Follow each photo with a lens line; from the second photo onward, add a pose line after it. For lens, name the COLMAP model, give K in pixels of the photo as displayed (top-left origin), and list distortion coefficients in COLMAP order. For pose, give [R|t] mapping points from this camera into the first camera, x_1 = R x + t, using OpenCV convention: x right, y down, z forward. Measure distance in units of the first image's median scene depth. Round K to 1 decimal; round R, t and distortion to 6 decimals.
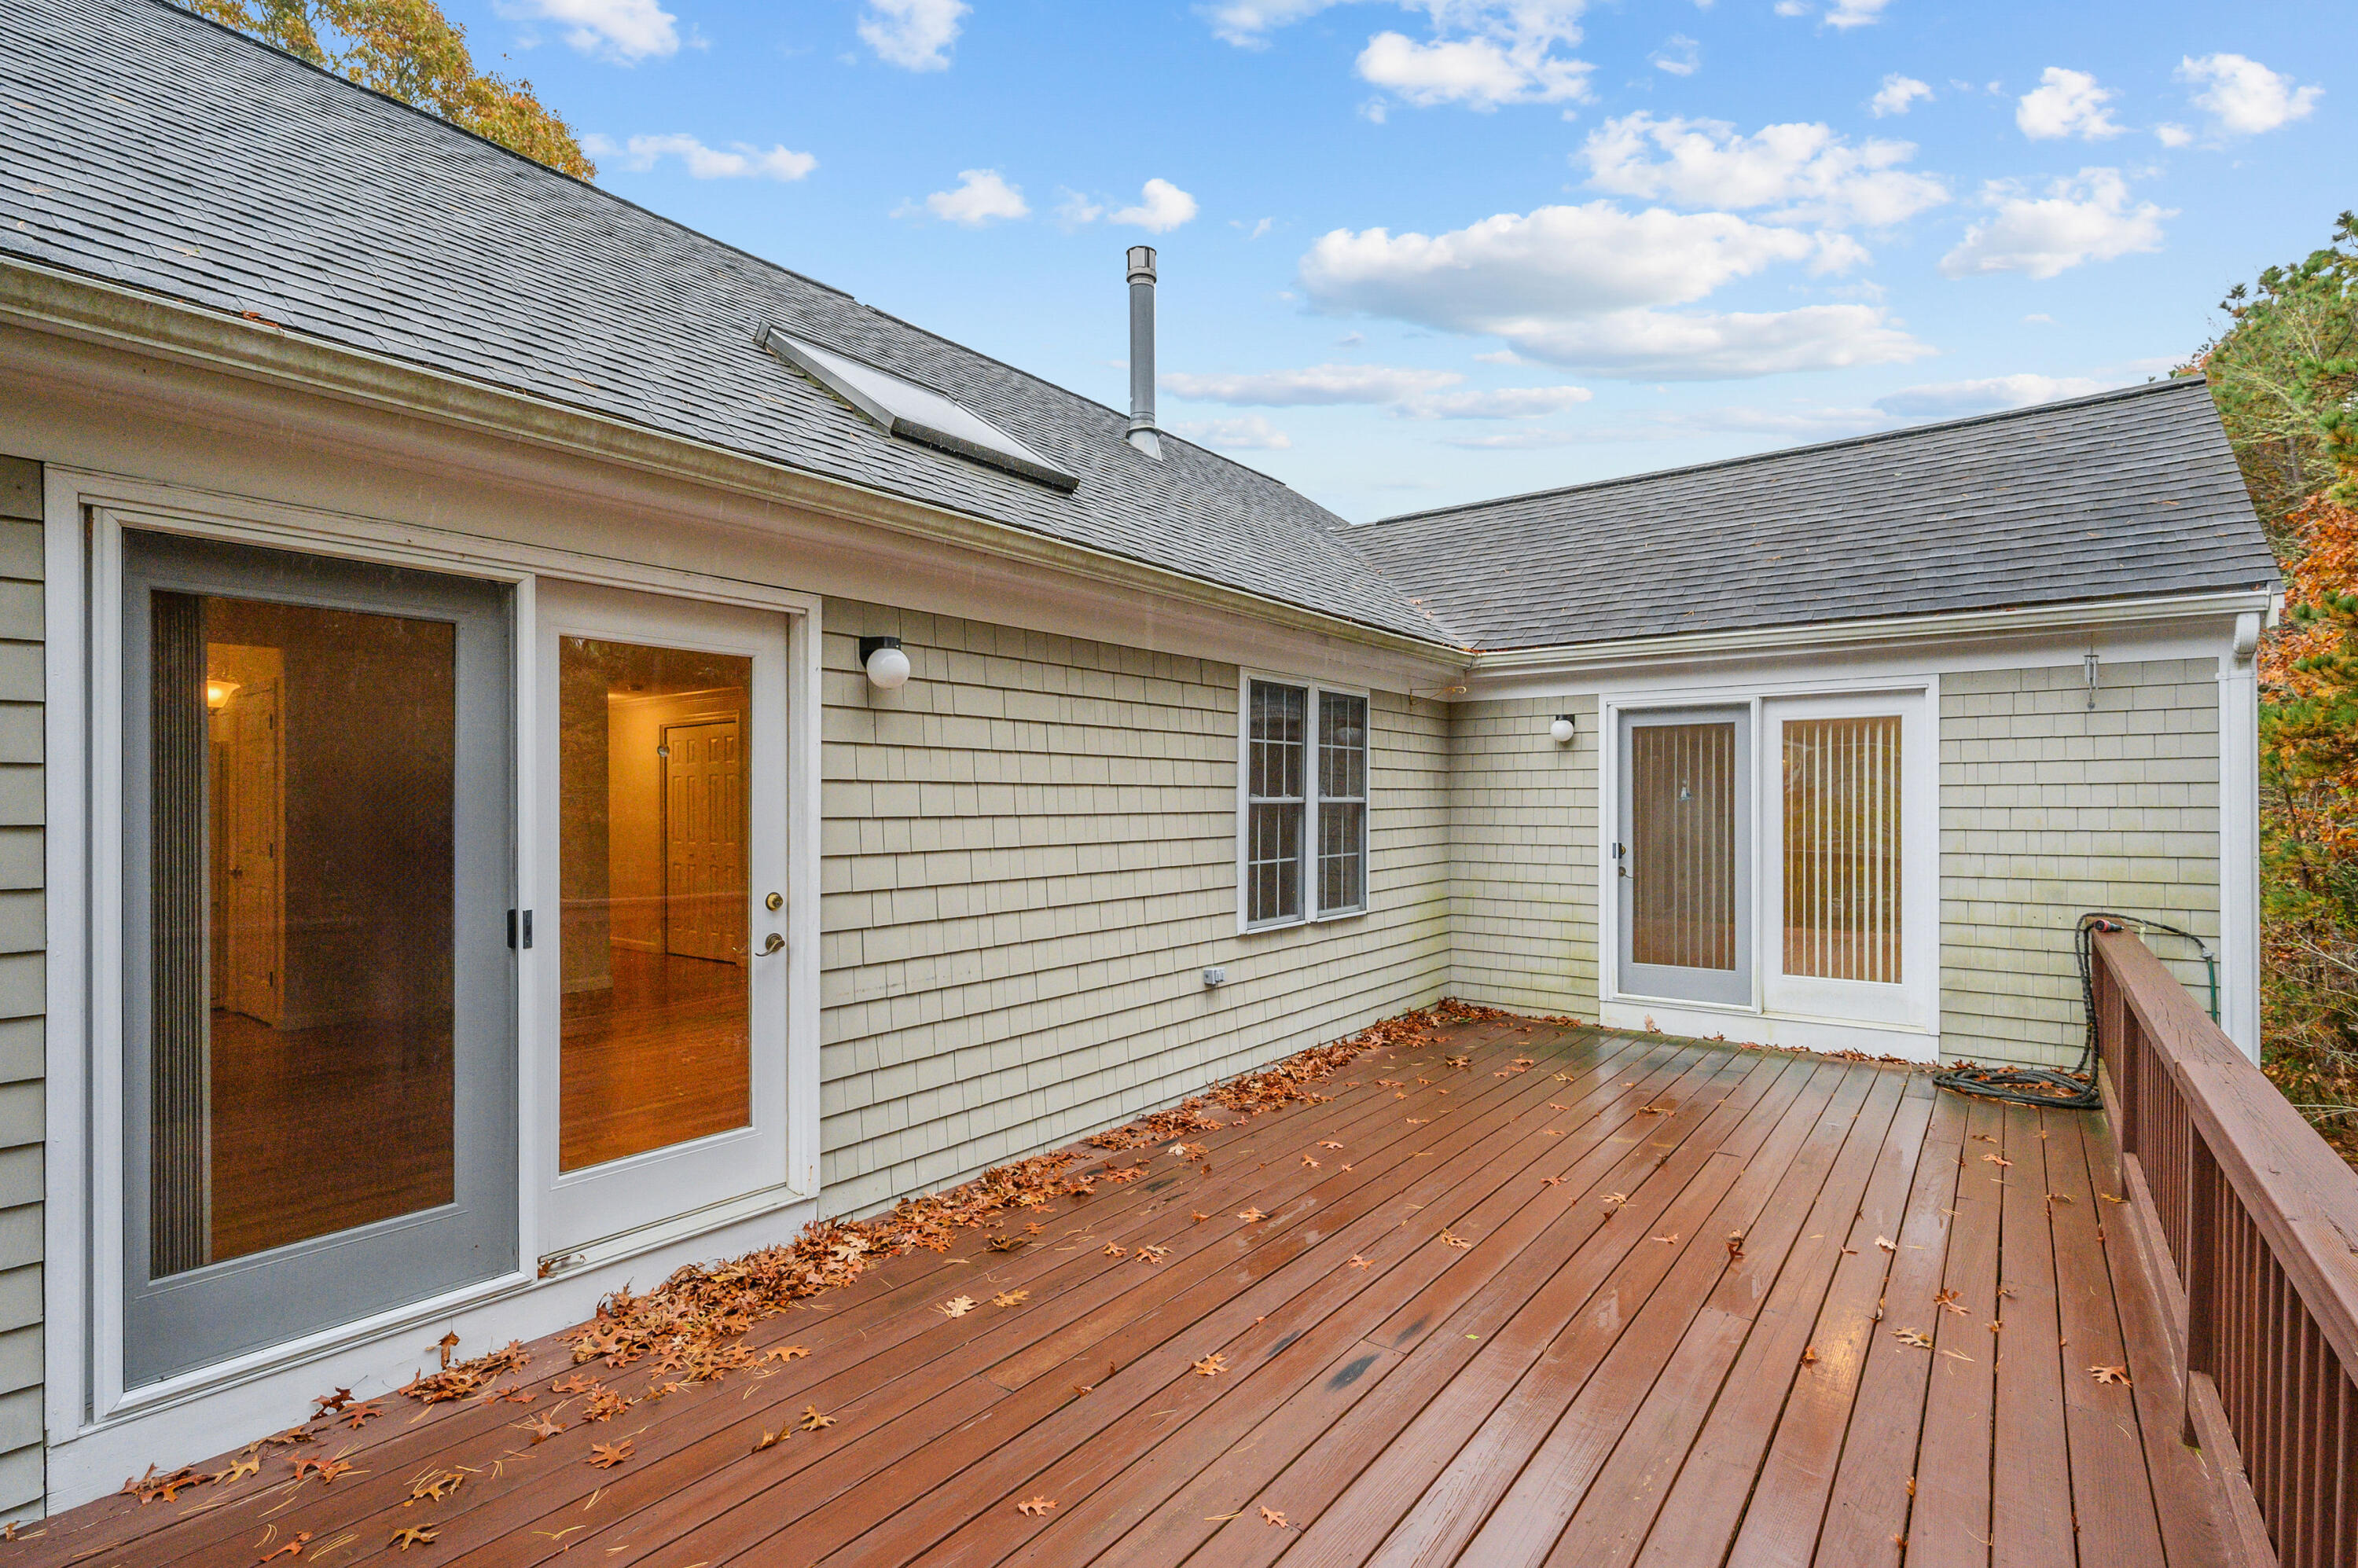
lens RADIAL K [[1092.6, 0, 1168.8], [0, 1092.6, 796.7], [0, 0, 1]] dist [0.001709, 0.000401]
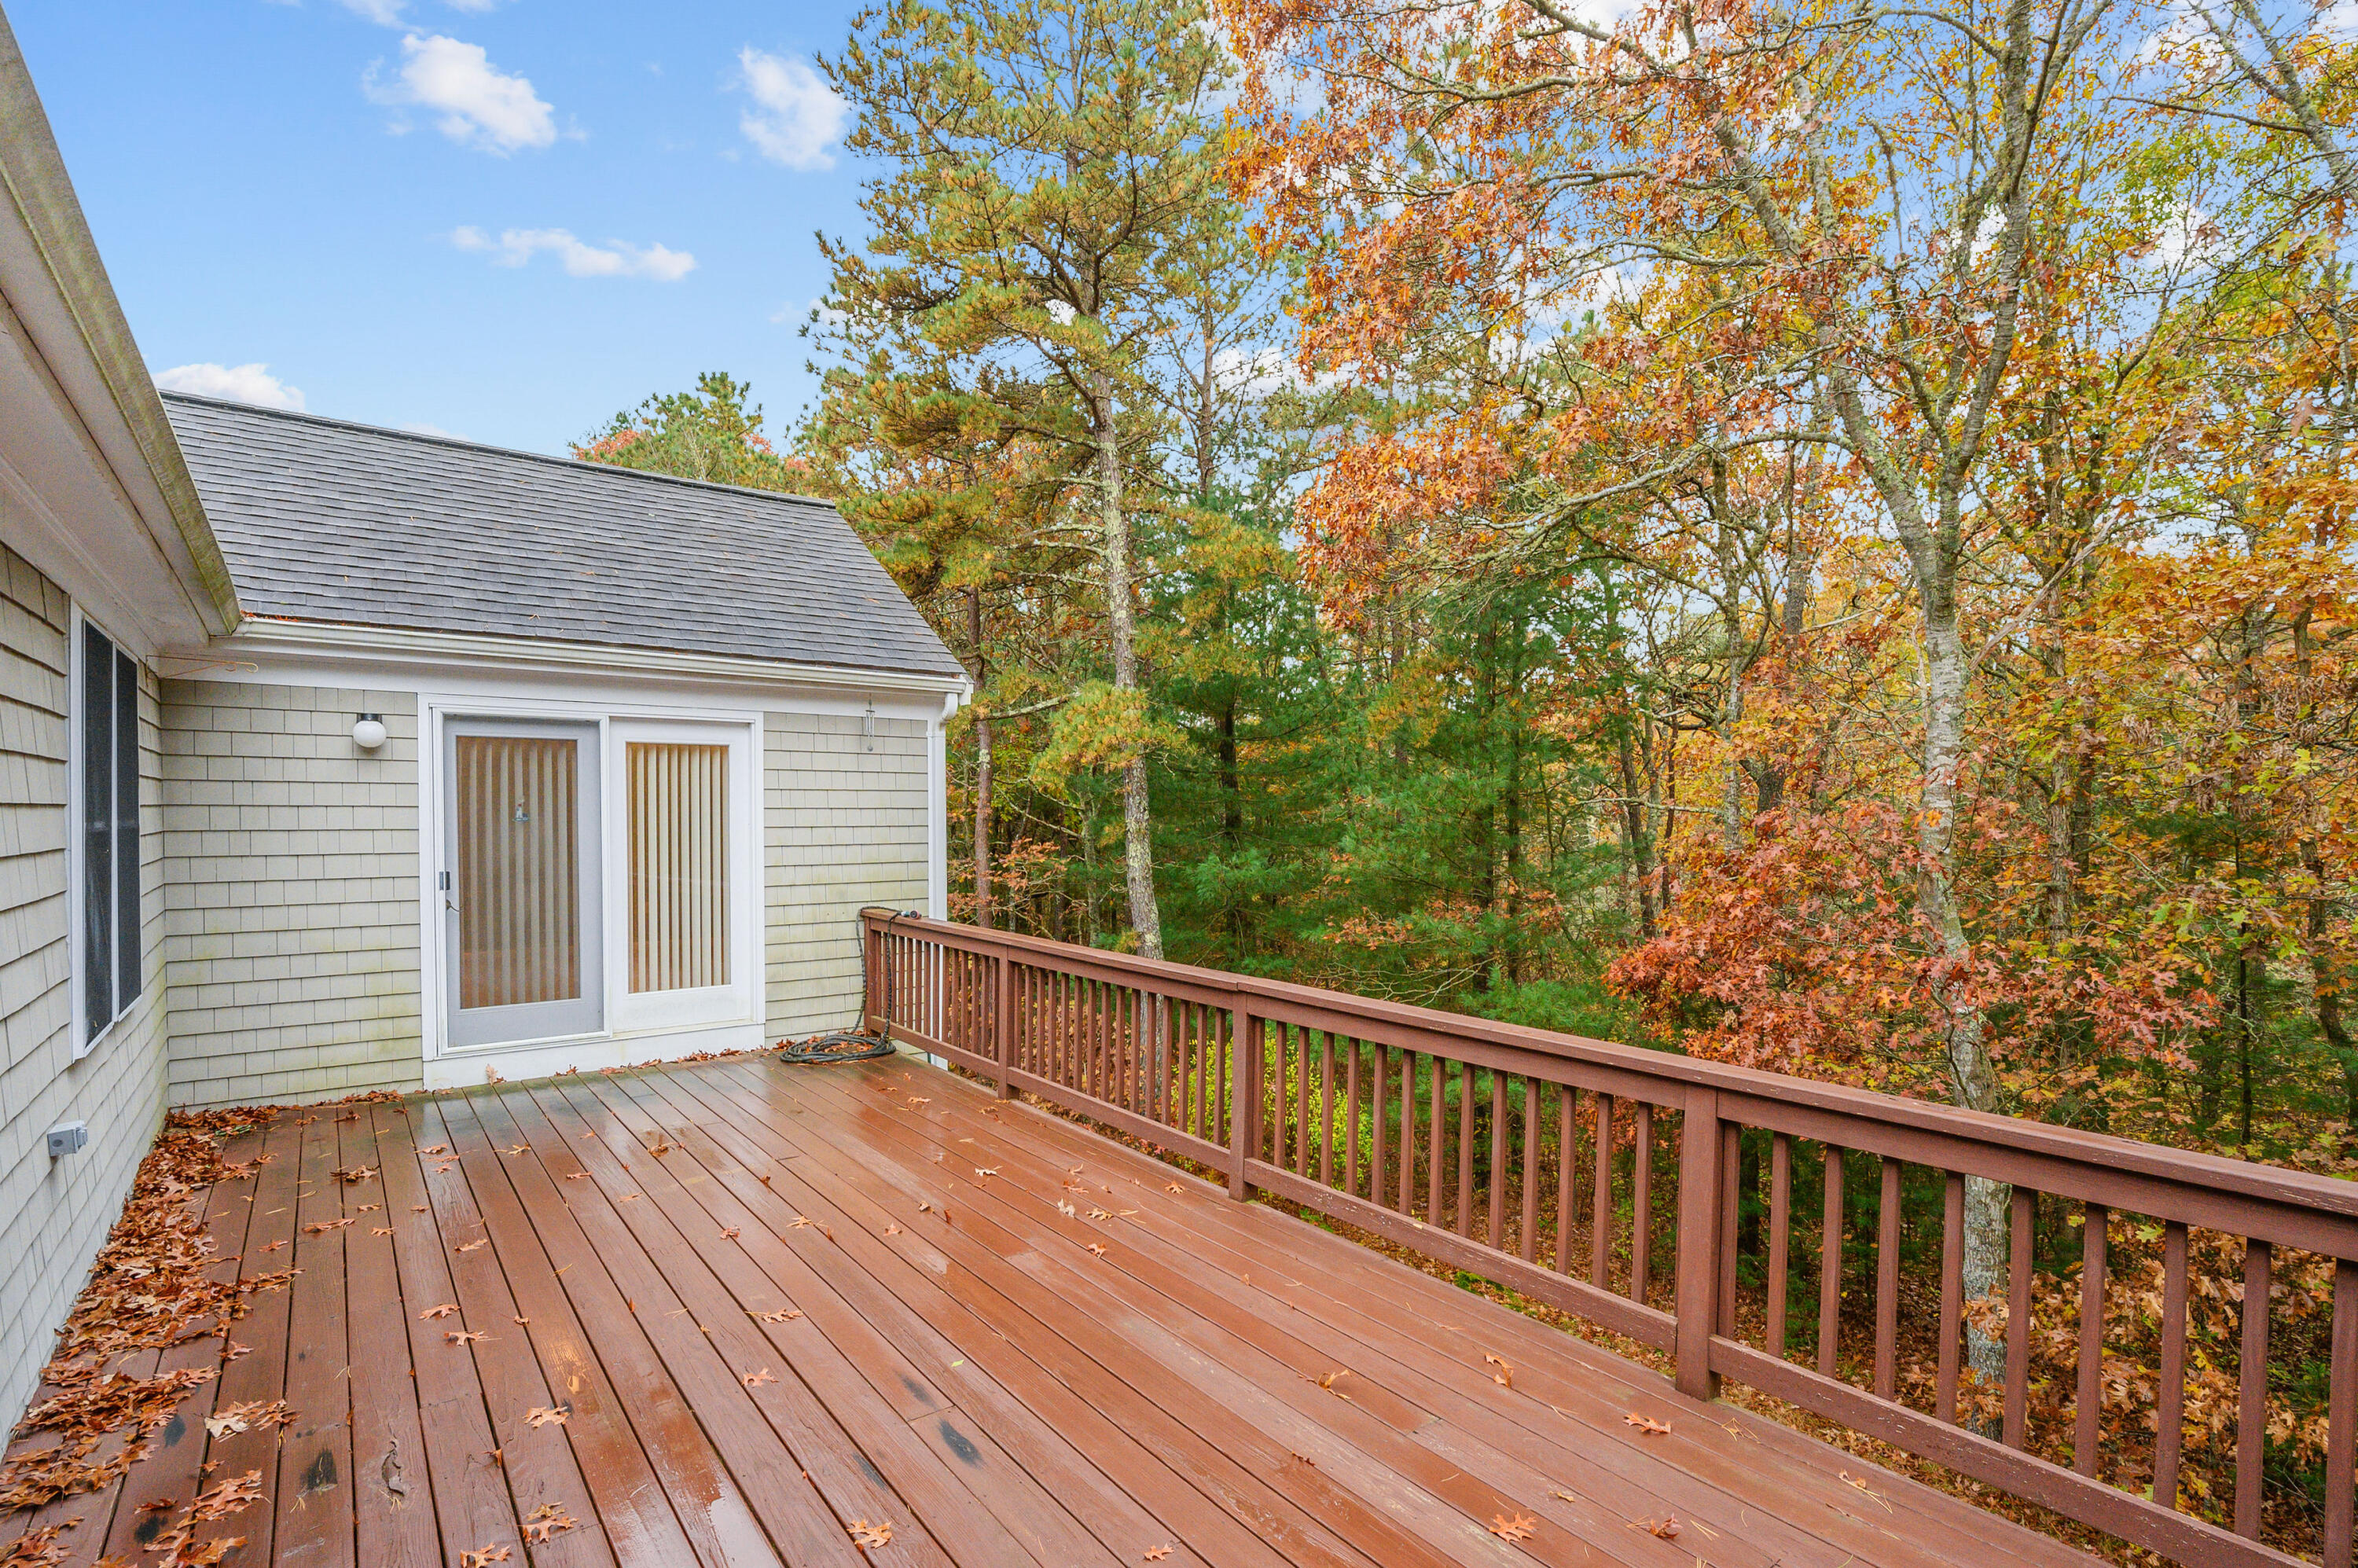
lens RADIAL K [[1117.5, 0, 1172.8], [0, 1117.5, 857.2], [0, 0, 1]] dist [-0.001317, -0.000101]
pose [[0.262830, -0.035366, 0.964194, -0.289160], [-0.006188, 0.999246, 0.038338, -0.005843], [-0.964822, -0.016043, 0.262413, 0.240653]]
